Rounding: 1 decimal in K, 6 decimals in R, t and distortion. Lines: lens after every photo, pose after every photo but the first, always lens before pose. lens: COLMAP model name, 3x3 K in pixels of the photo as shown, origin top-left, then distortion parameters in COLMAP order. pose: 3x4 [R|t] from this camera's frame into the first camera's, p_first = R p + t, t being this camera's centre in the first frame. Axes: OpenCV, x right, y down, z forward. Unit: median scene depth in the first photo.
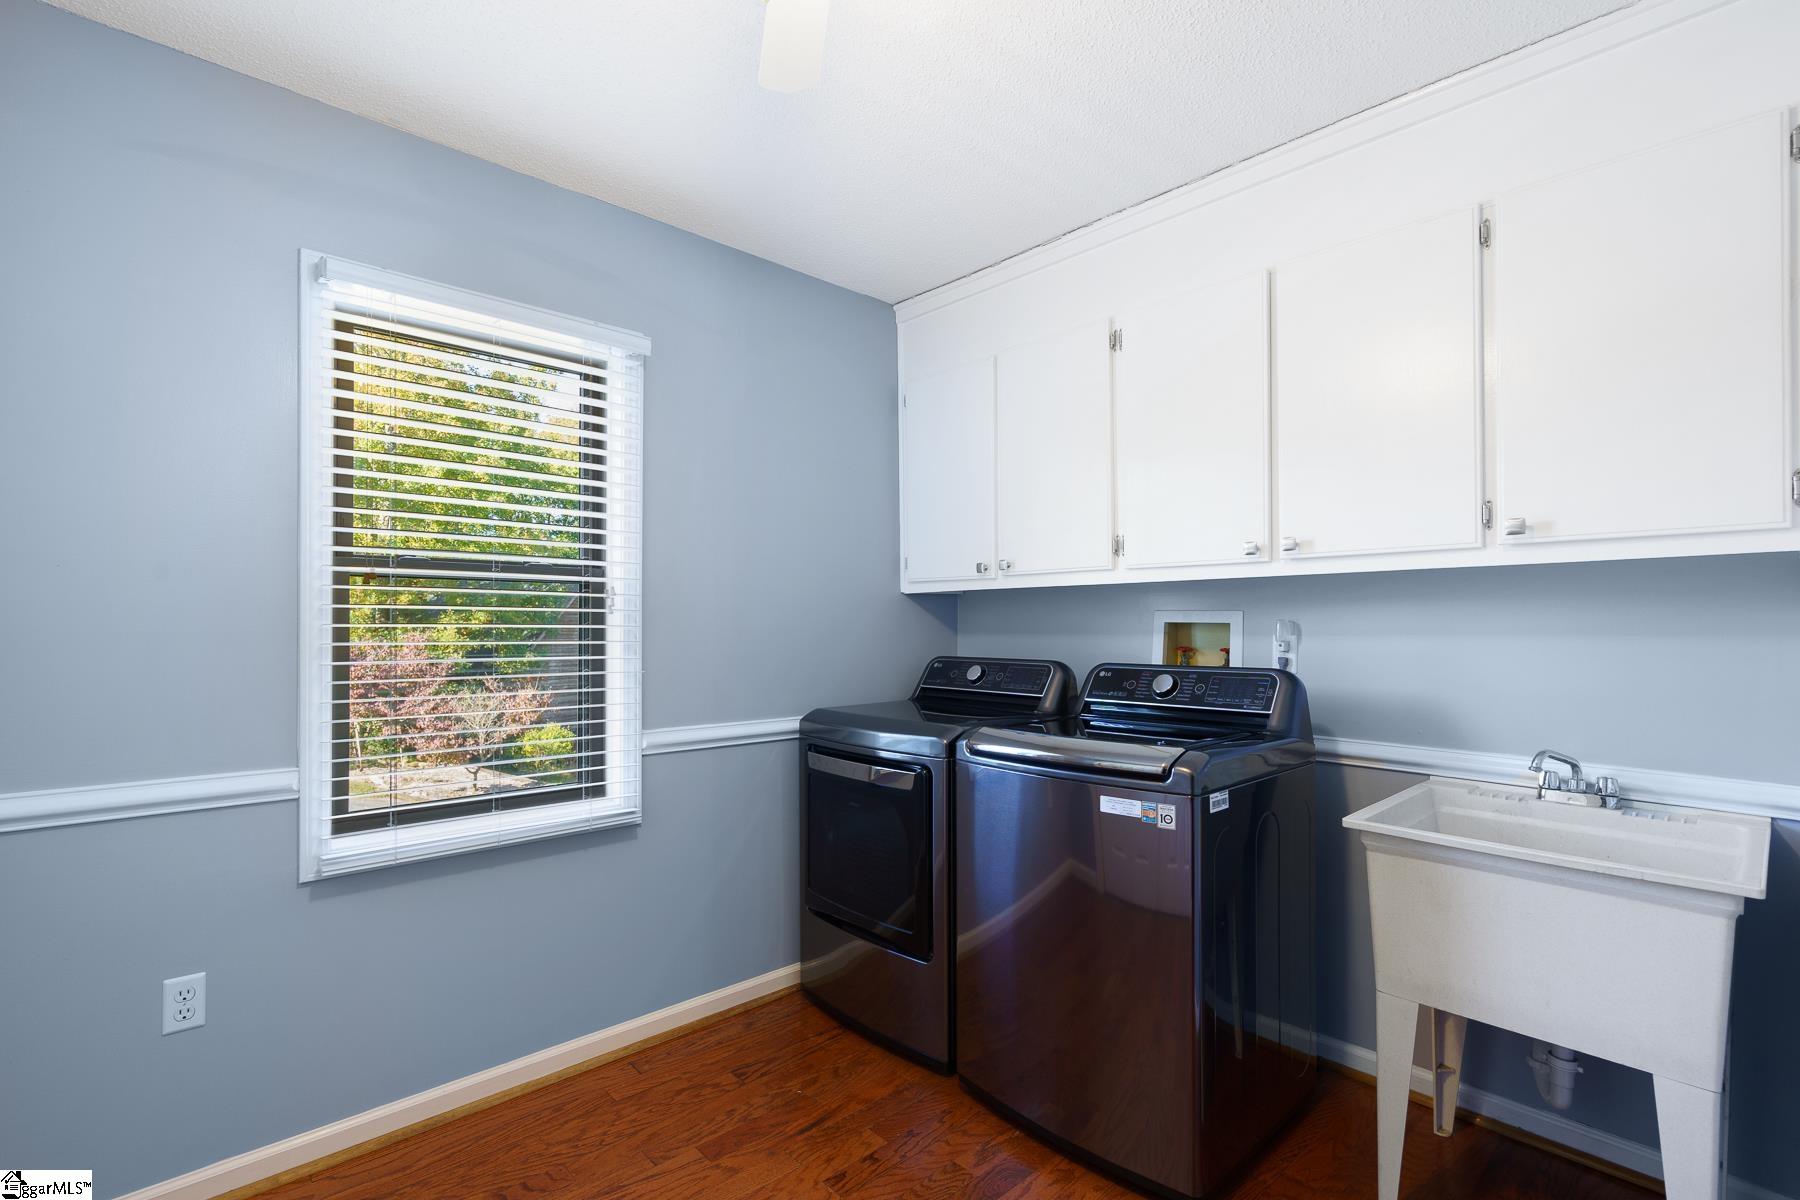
lens RADIAL K [[822.6, 0, 886.7], [0, 822.6, 617.6], [0, 0, 1]] dist [0.000189, -0.001088]
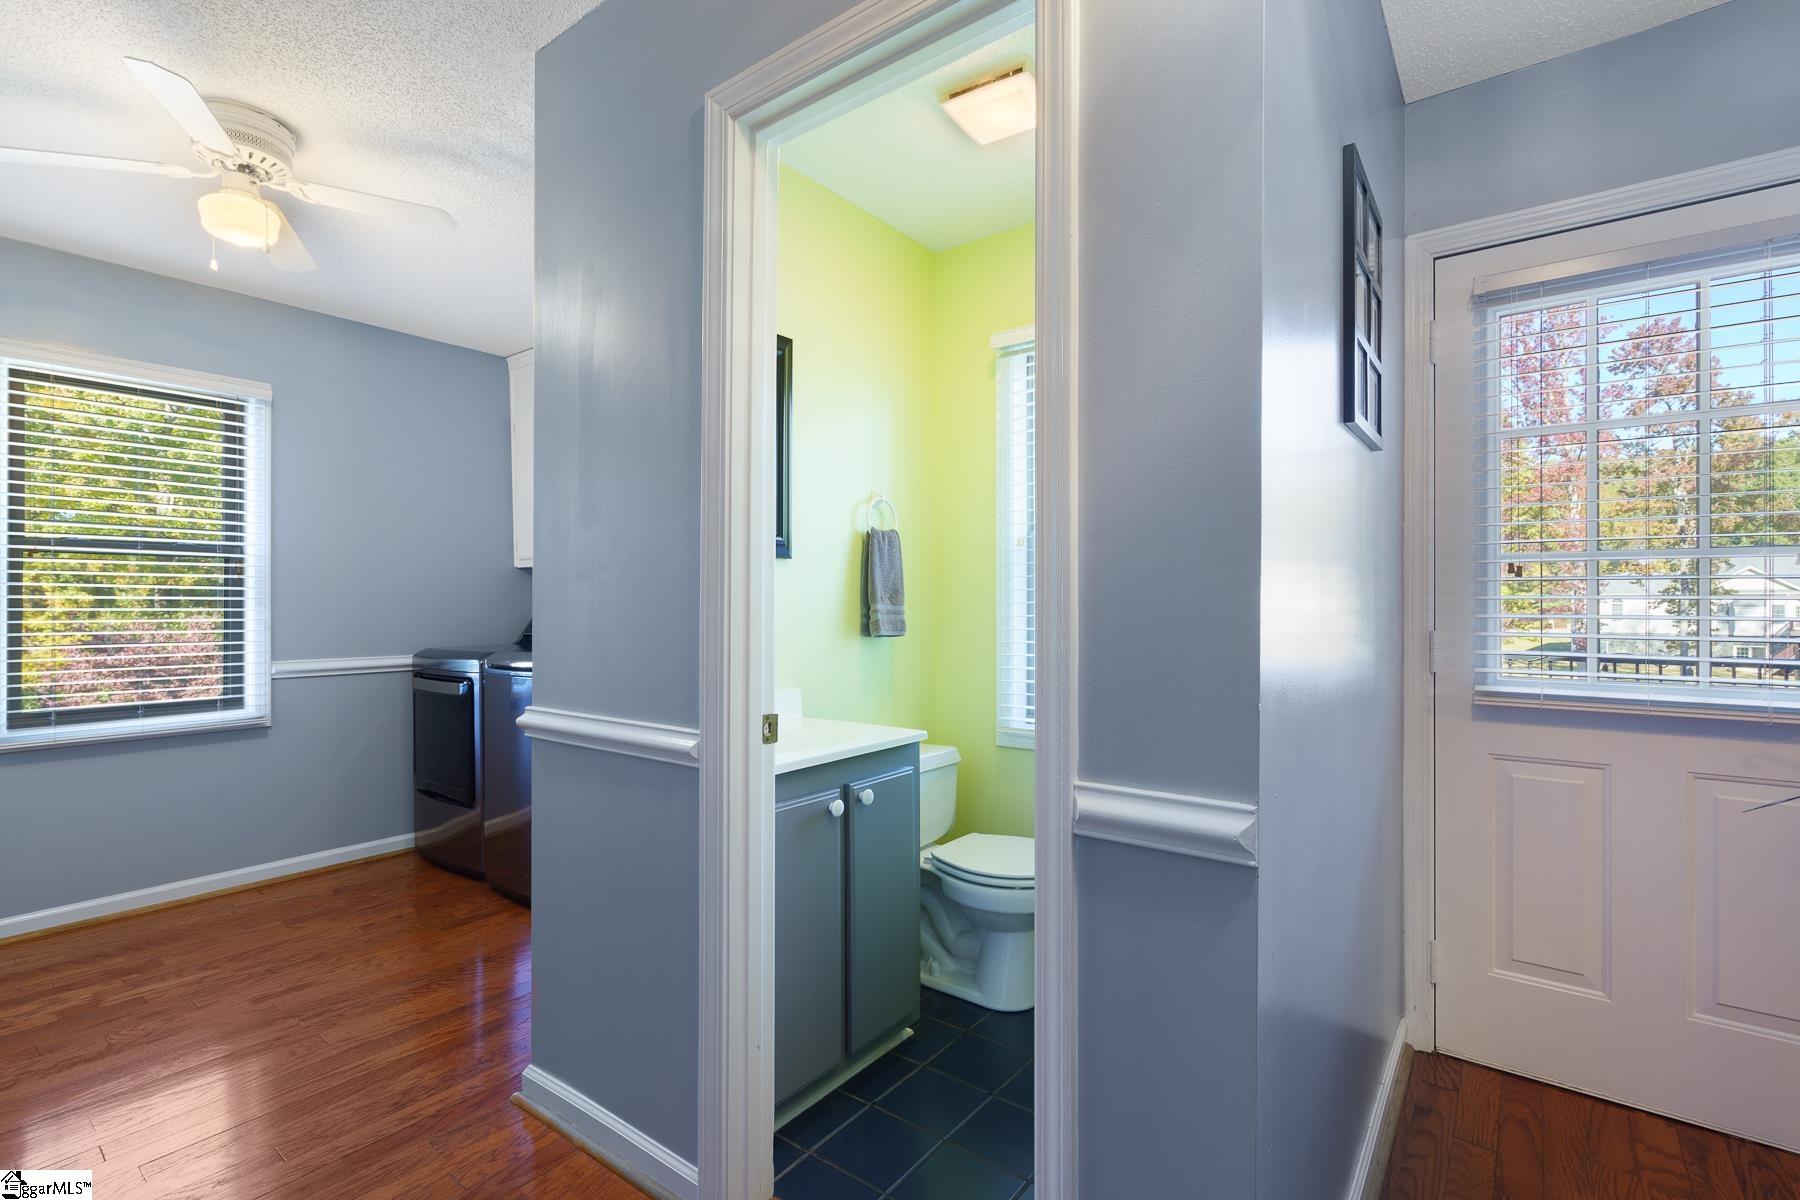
lens RADIAL K [[822.6, 0, 884.5], [0, 822.6, 601.0], [0, 0, 1]] dist [0.000189, -0.001088]
pose [[0.986813, -0.004473, 0.161804, 0.515196], [0.004221, 0.999989, 0.001898, 0.033806], [-0.161811, -0.001190, 0.986821, -0.572456]]
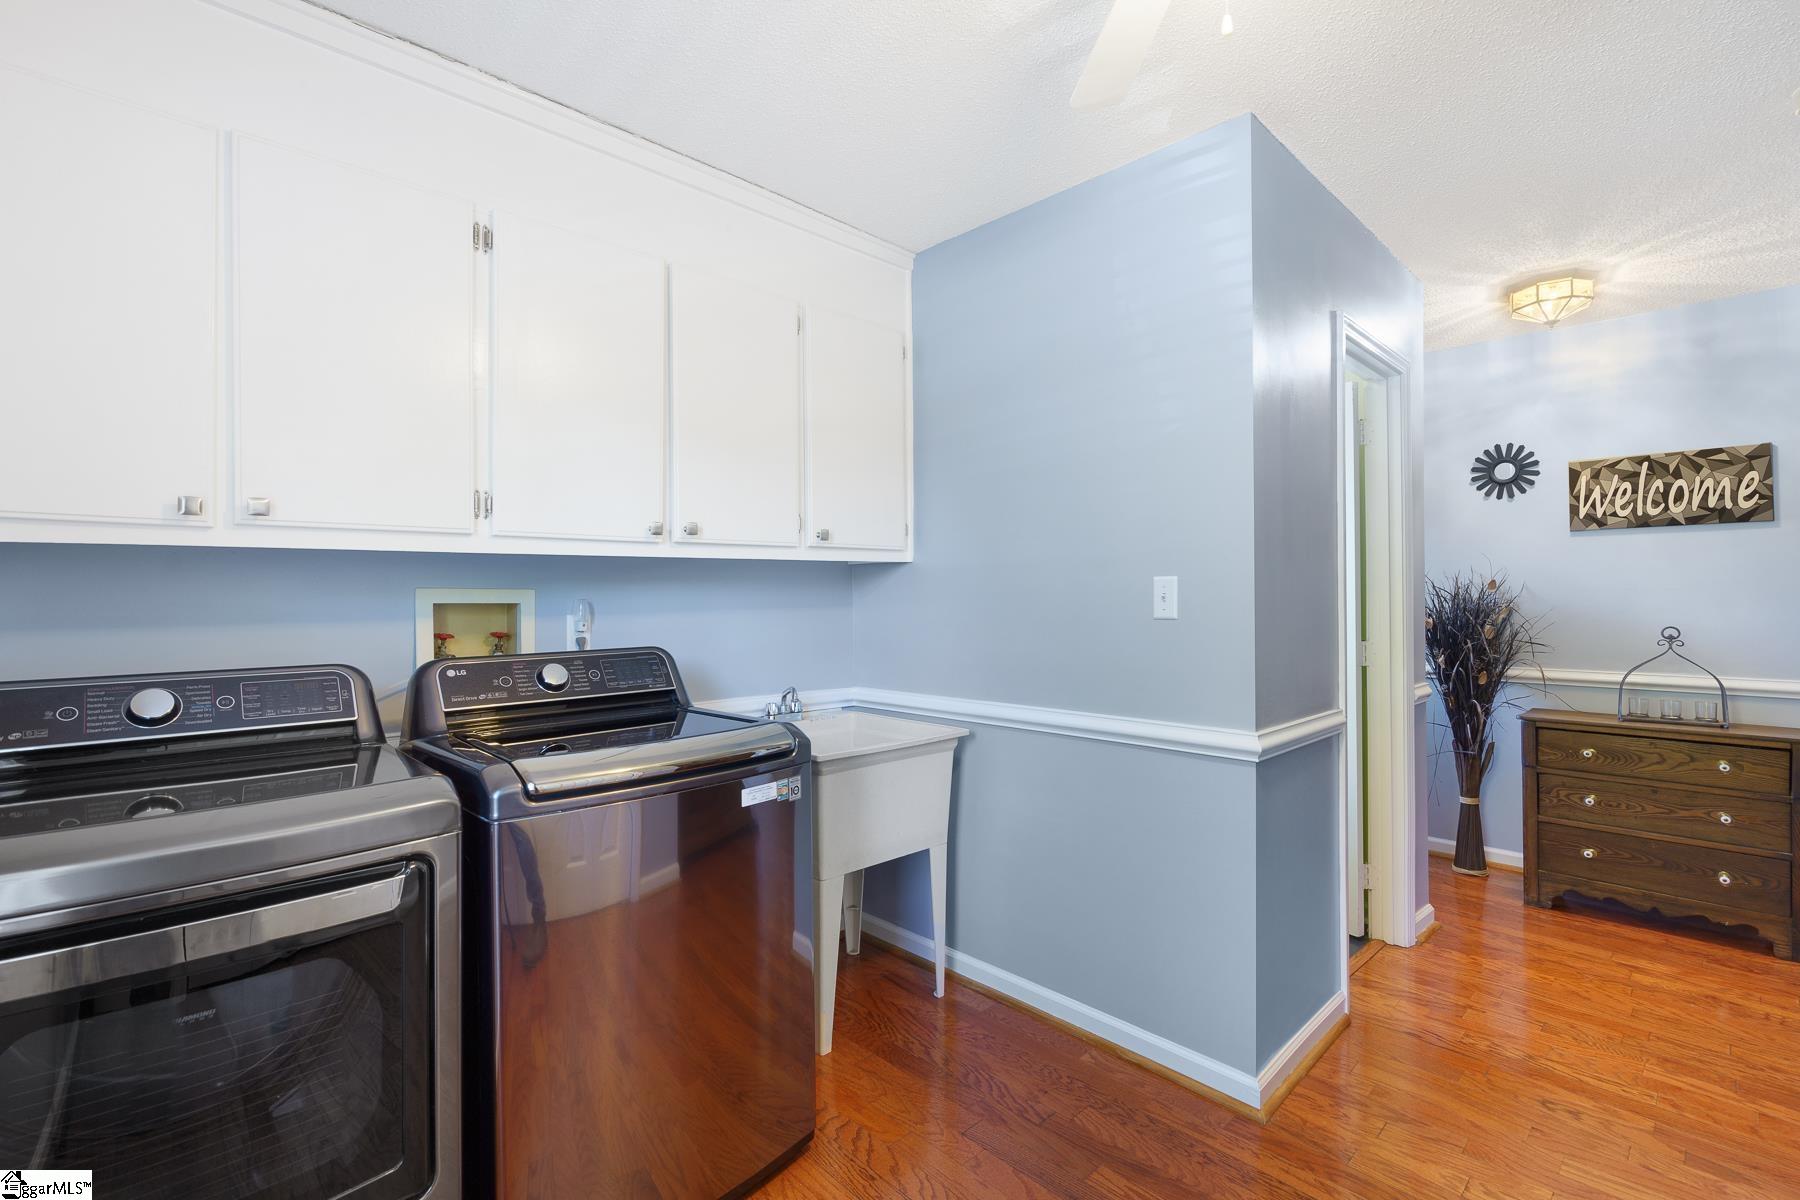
lens RADIAL K [[822.6, 0, 883.6], [0, 822.6, 596.1], [0, 0, 1]] dist [0.000189, -0.001088]
pose [[-0.015422, 0.003160, 0.999876, -0.597854], [0.004267, 0.999986, -0.003095, 0.003193], [-0.999872, 0.004219, -0.015435, 0.769314]]
